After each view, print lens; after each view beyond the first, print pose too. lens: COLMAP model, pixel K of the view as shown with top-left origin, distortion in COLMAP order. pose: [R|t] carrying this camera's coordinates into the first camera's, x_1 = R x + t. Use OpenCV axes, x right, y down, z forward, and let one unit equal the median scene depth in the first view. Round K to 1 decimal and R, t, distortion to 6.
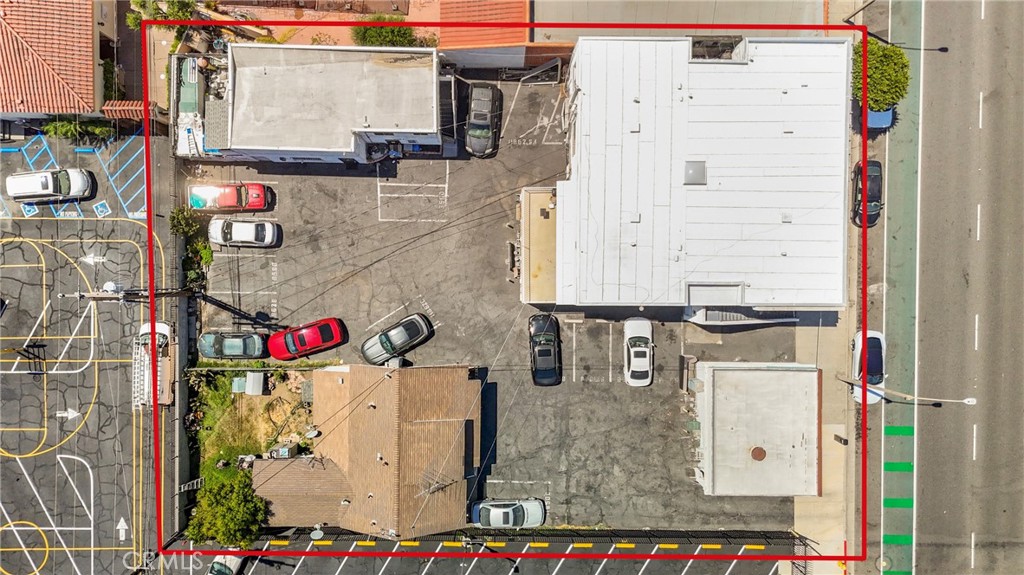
lens RADIAL K [[754.0, 0, 512.0], [0, 754.0, 287.5], [0, 0, 1]] dist [0.110418, -0.144177]
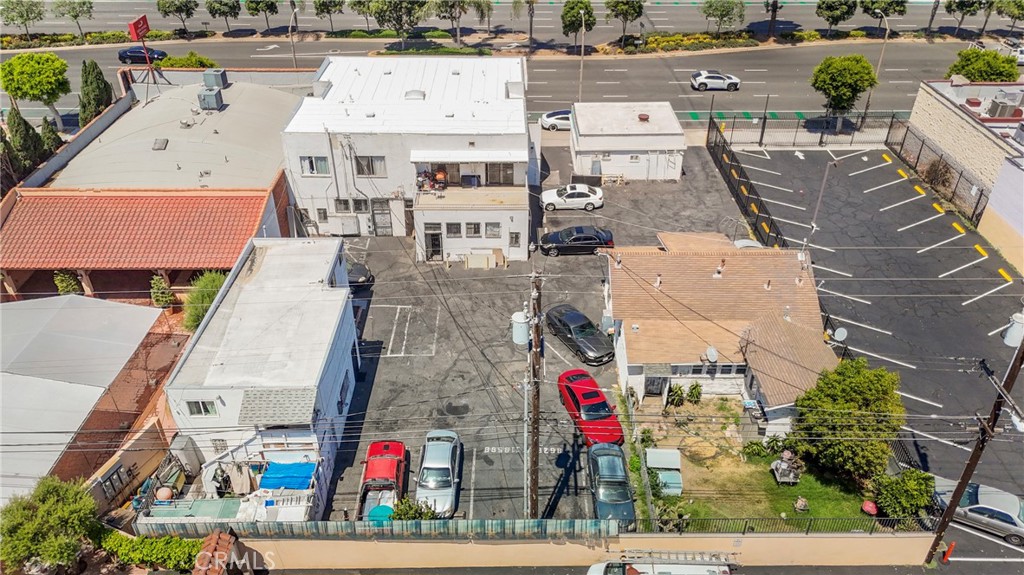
lens RADIAL K [[754.0, 0, 512.0], [0, 754.0, 287.5], [0, 0, 1]] dist [0.110418, -0.144177]
pose [[-0.012683, -0.568064, 0.822887, -0.797520], [0.999785, -0.020693, 0.001125, -0.004835], [0.016389, 0.822724, 0.568204, 0.486937]]
